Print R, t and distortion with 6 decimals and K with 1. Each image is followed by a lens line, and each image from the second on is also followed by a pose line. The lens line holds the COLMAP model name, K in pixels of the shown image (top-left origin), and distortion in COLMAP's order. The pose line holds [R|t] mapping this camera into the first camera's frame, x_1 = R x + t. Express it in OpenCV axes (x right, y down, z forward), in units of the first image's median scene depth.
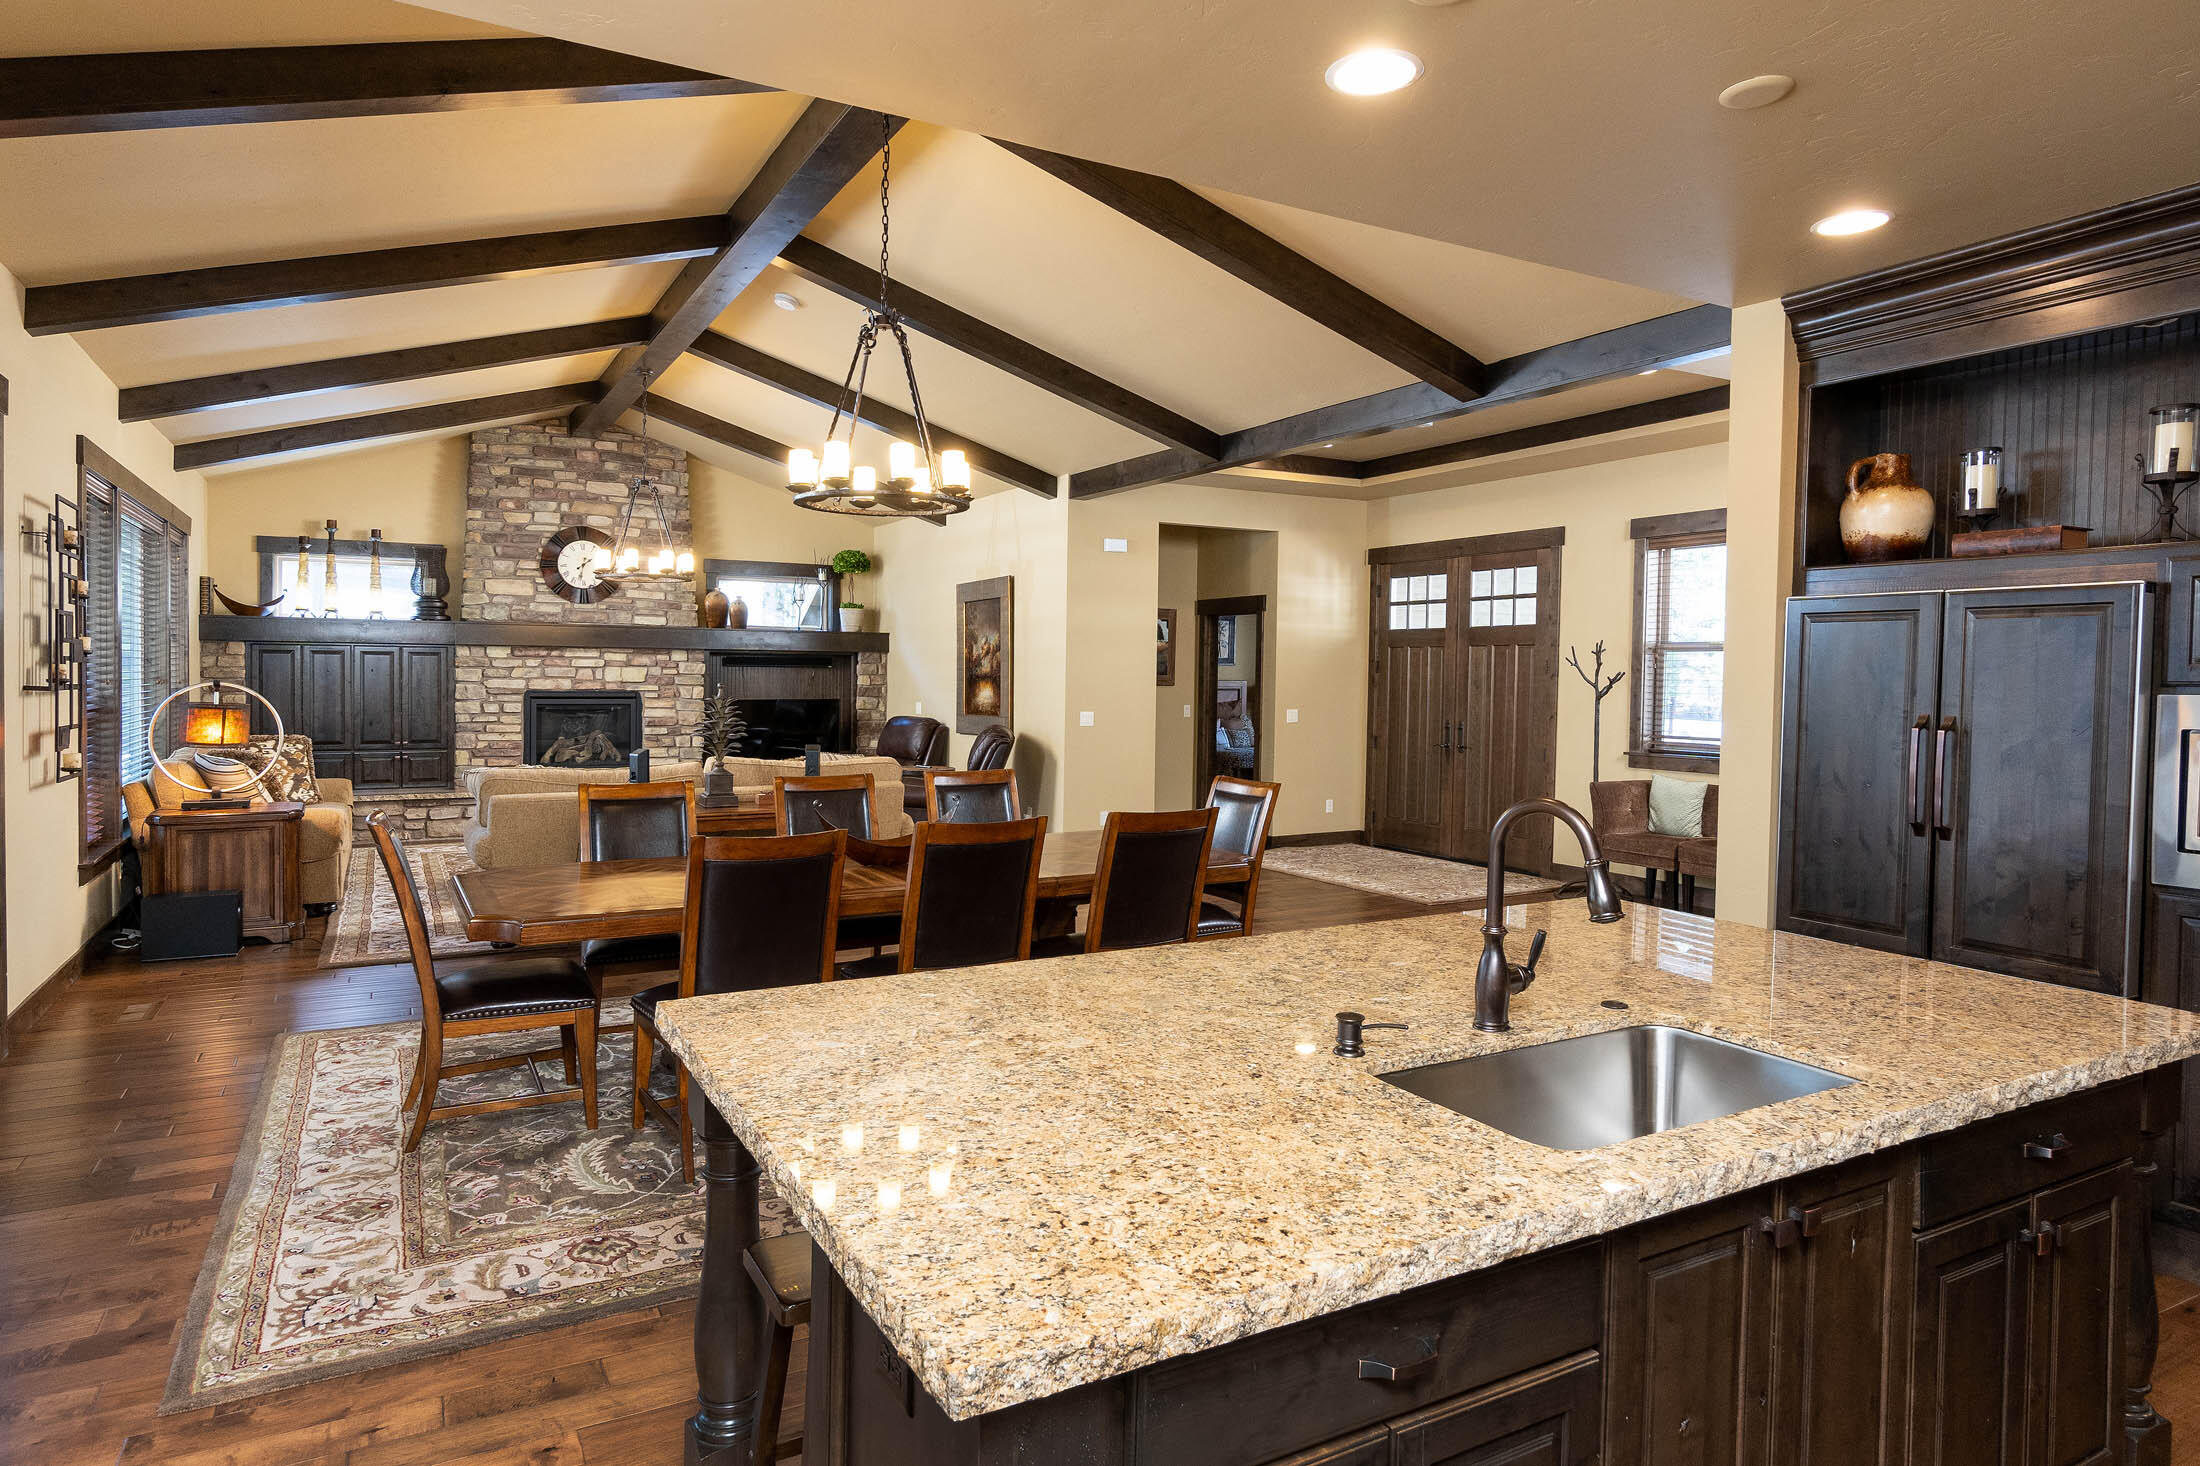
lens RADIAL K [[1288.1, 0, 1105.4], [0, 1288.1, 718.7], [0, 0, 1]] dist [-0.000164, 0.000094]
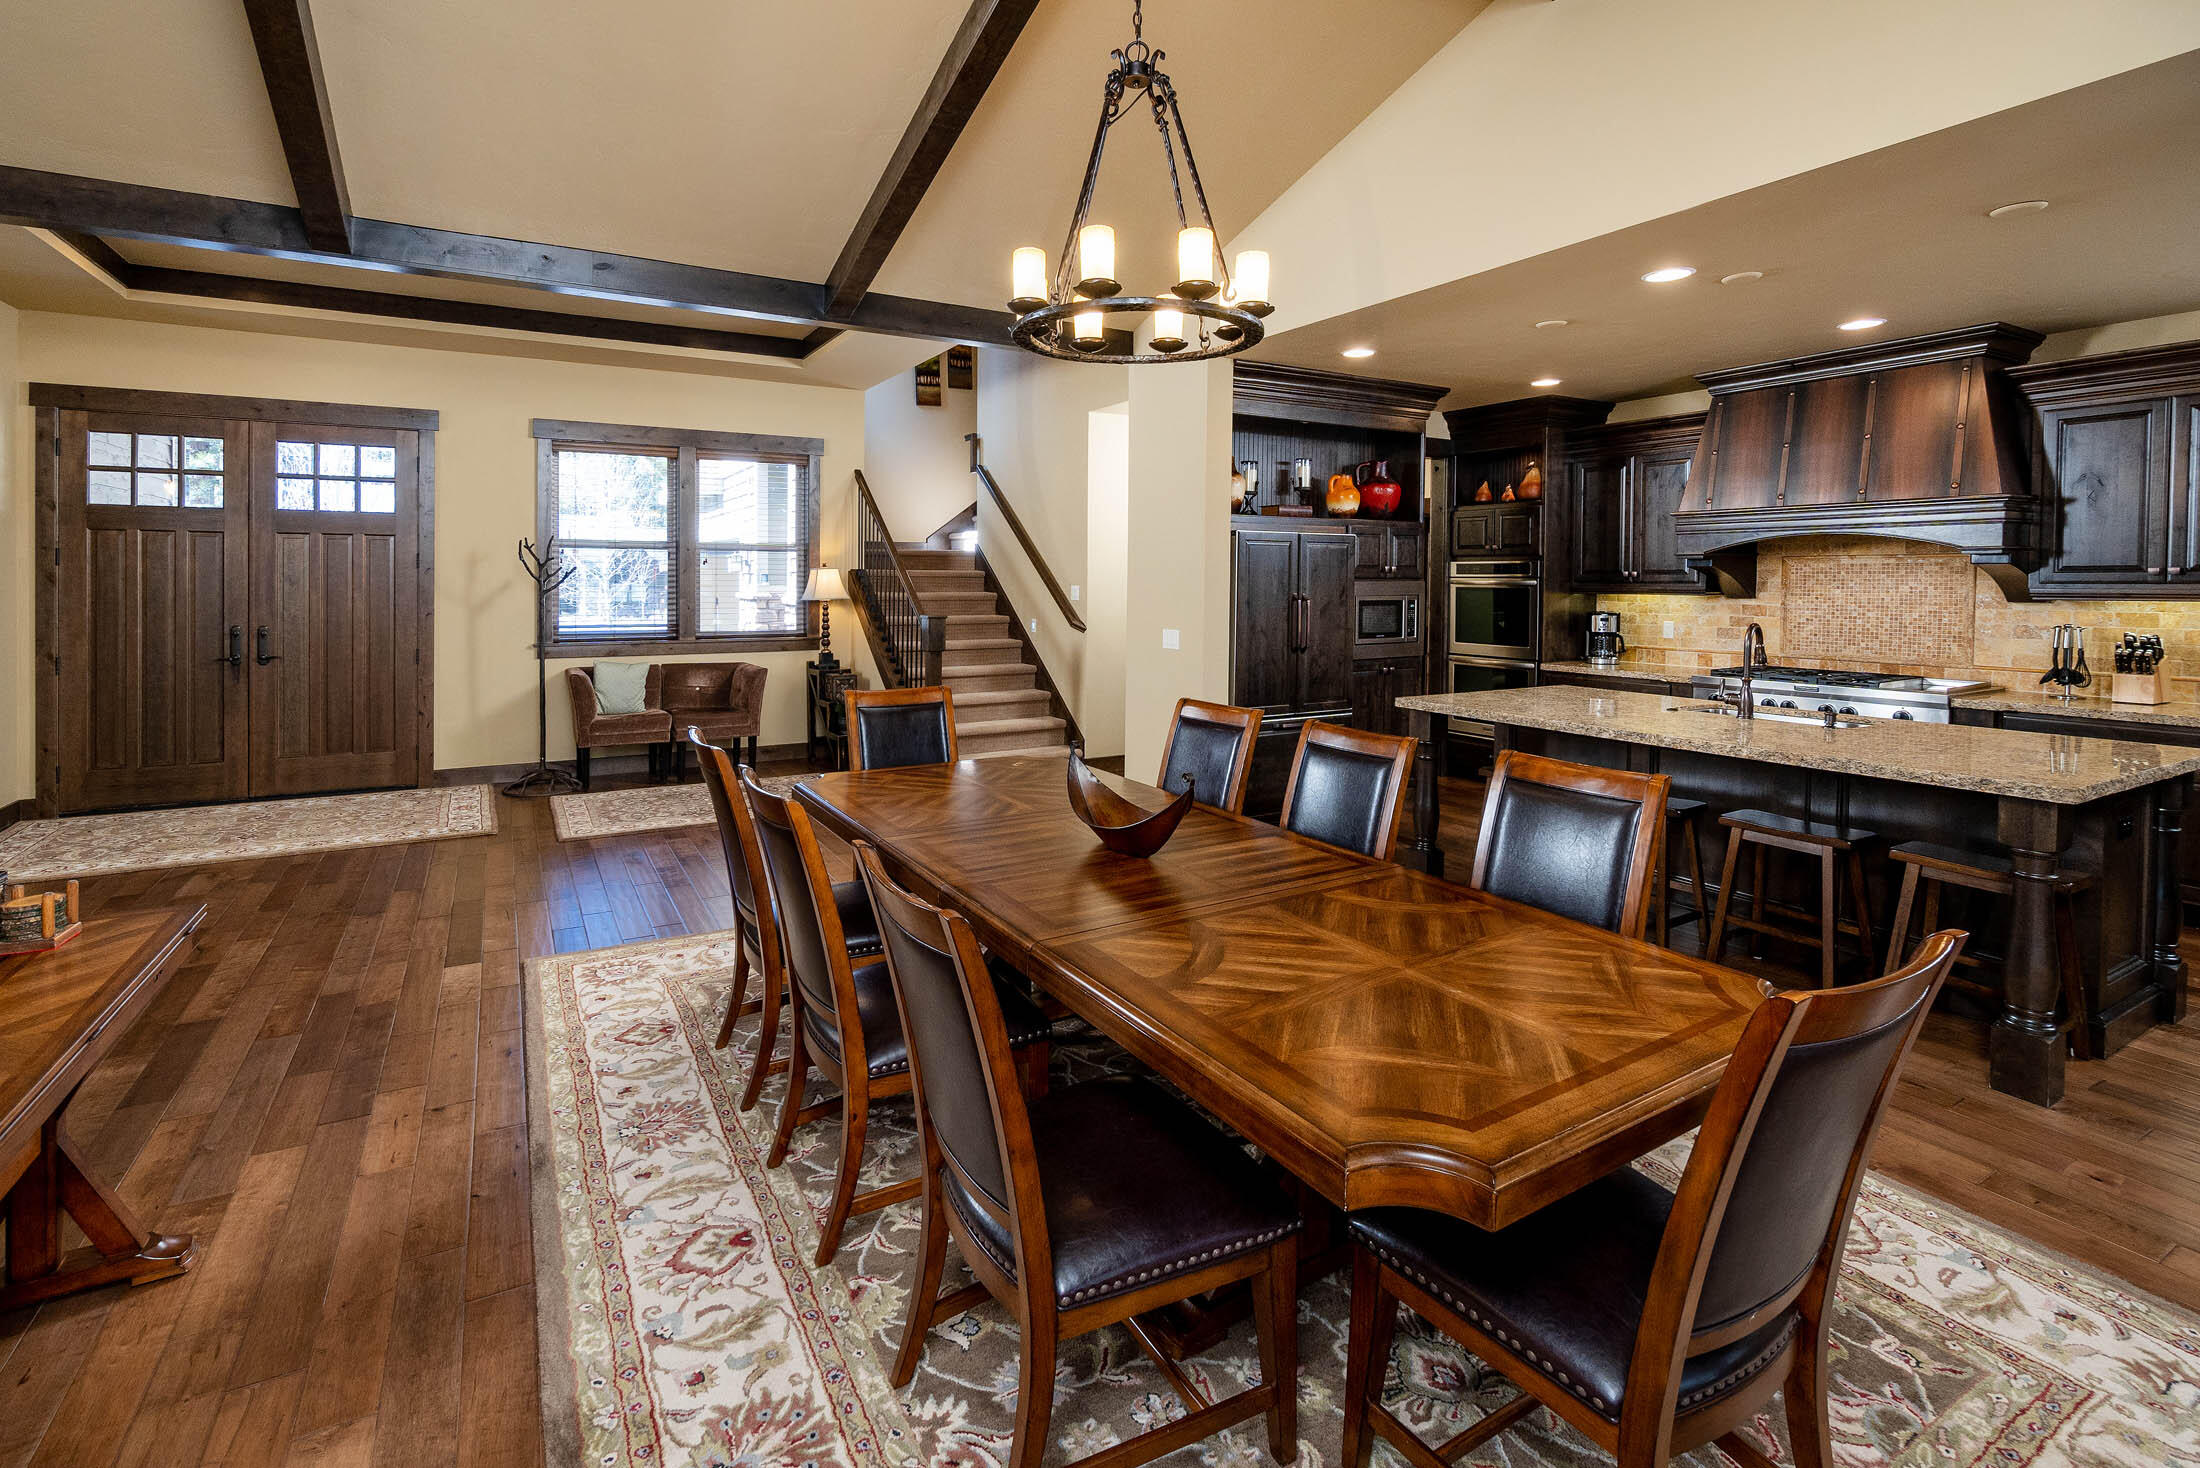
lens RADIAL K [[1007.5, 0, 1111.1], [0, 1007.5, 605.7], [0, 0, 1]] dist [0.012563, 0.007275]
pose [[-0.039008, -0.037637, 0.998530, -1.028093], [0.032729, 0.998706, 0.038922, -0.059726], [-0.998703, 0.034200, -0.037726, 1.465130]]
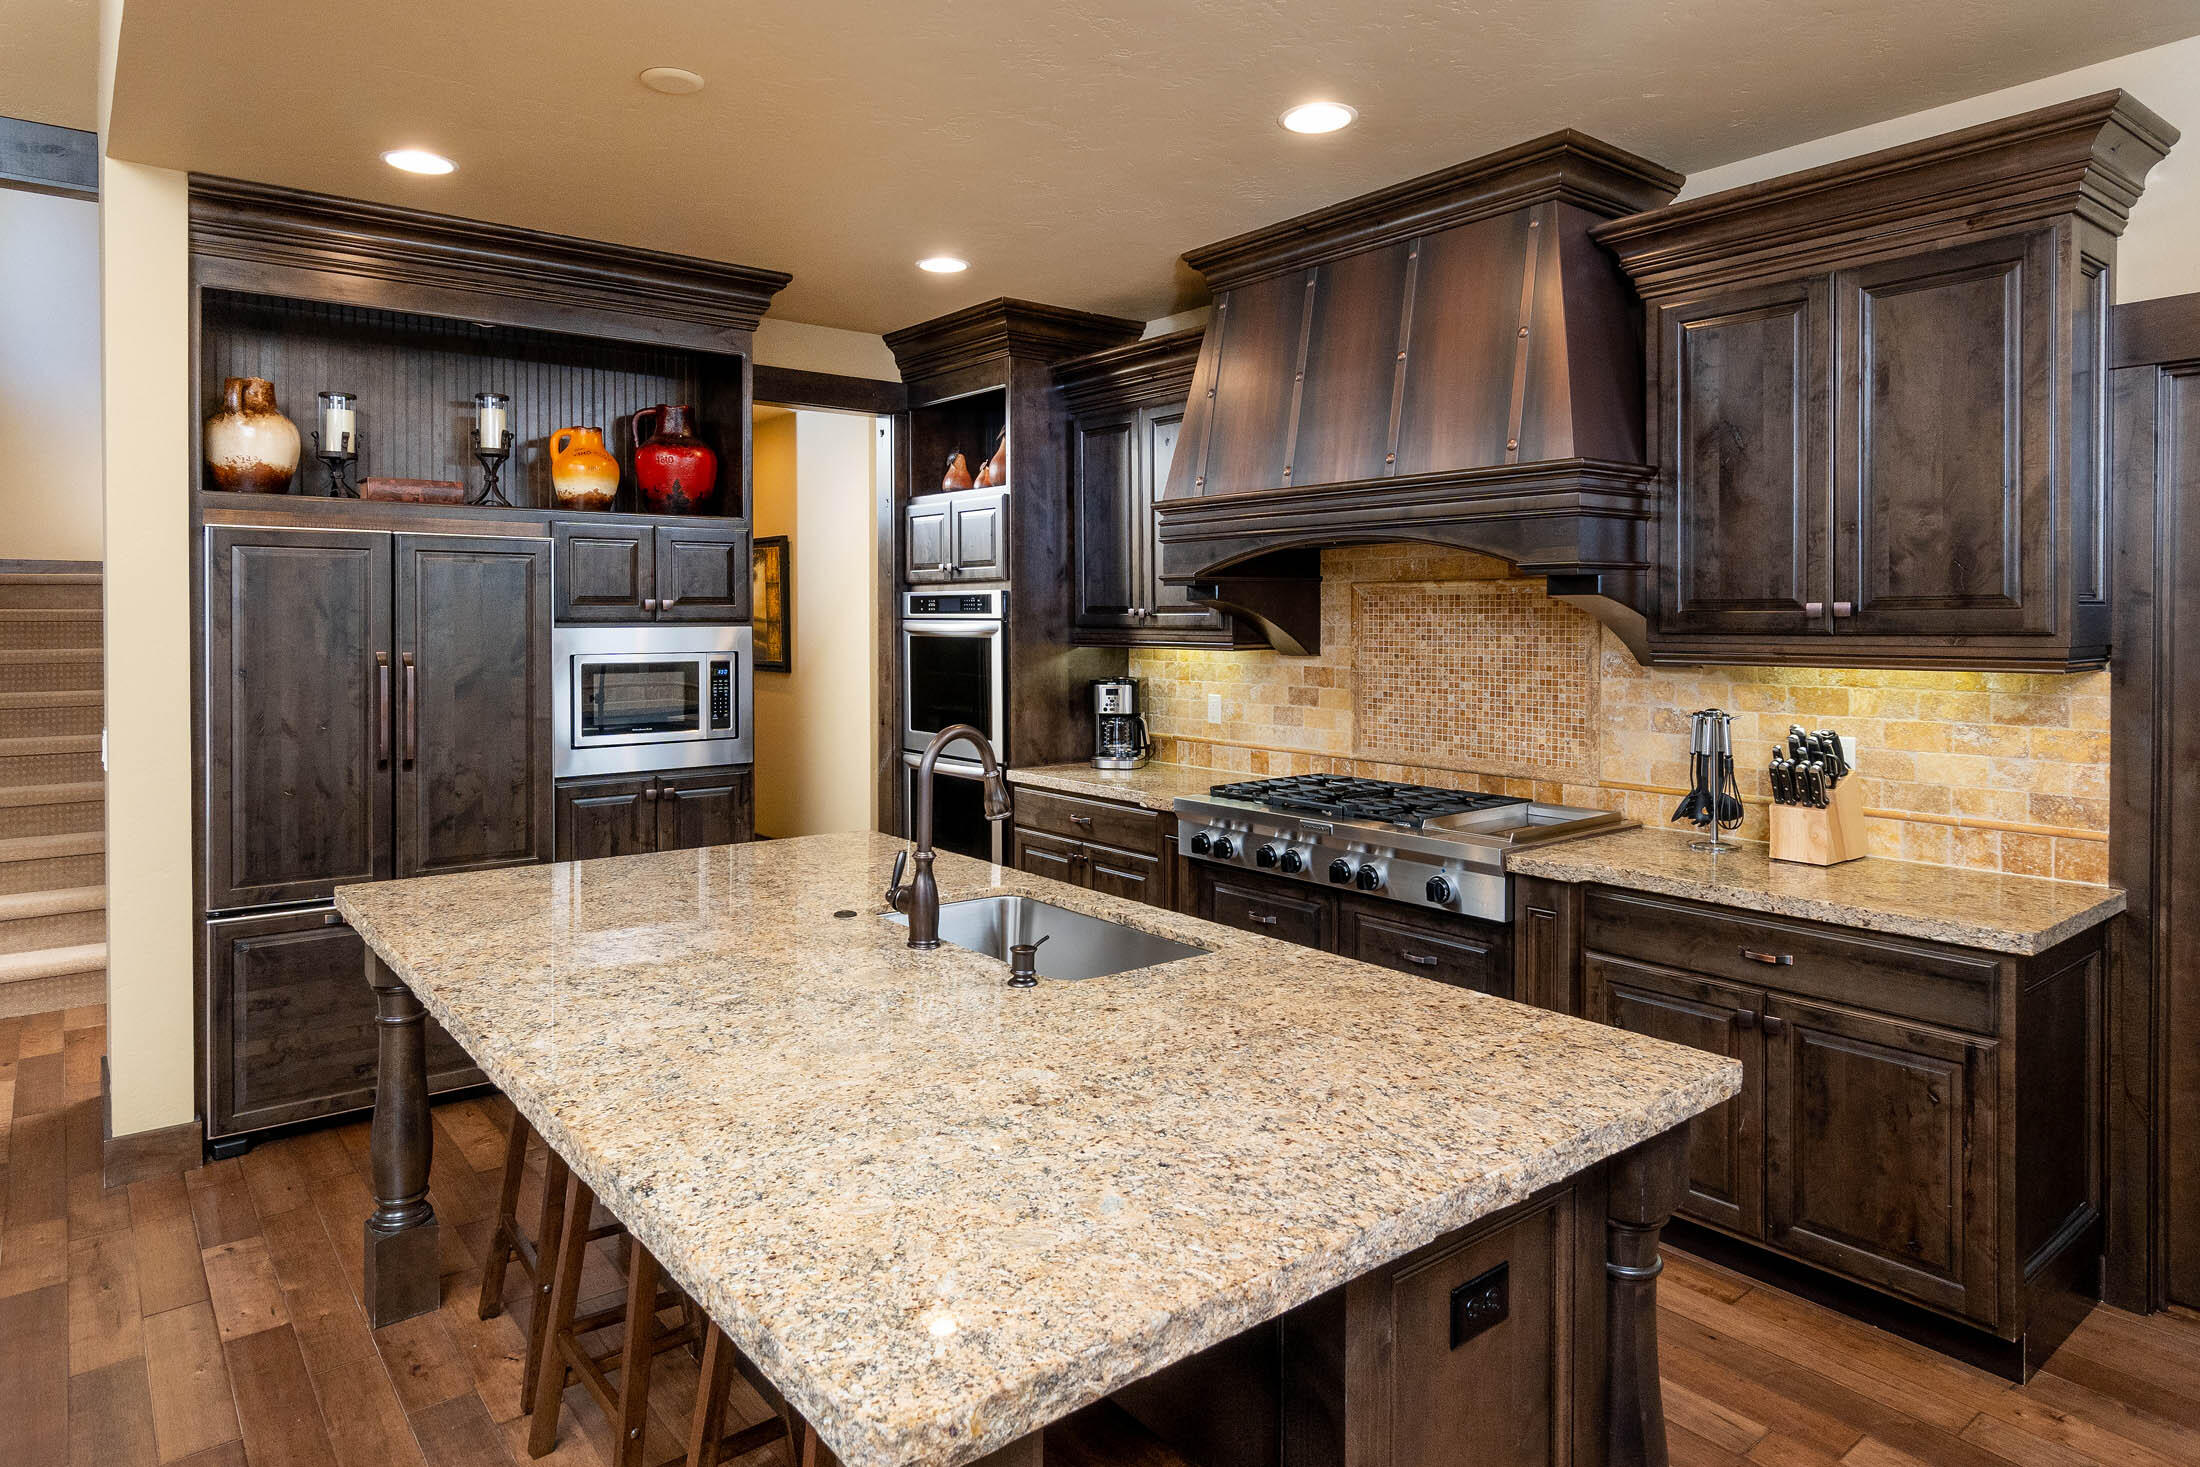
lens RADIAL K [[1288.1, 0, 1090.3], [0, 1288.1, 642.8], [0, 0, 1]] dist [-0.000164, 0.000094]
pose [[-0.163398, -0.029658, 0.986114, -0.502853], [0.031849, 0.998868, 0.035319, -0.031128], [-0.986046, 0.037178, -0.162269, 0.659957]]
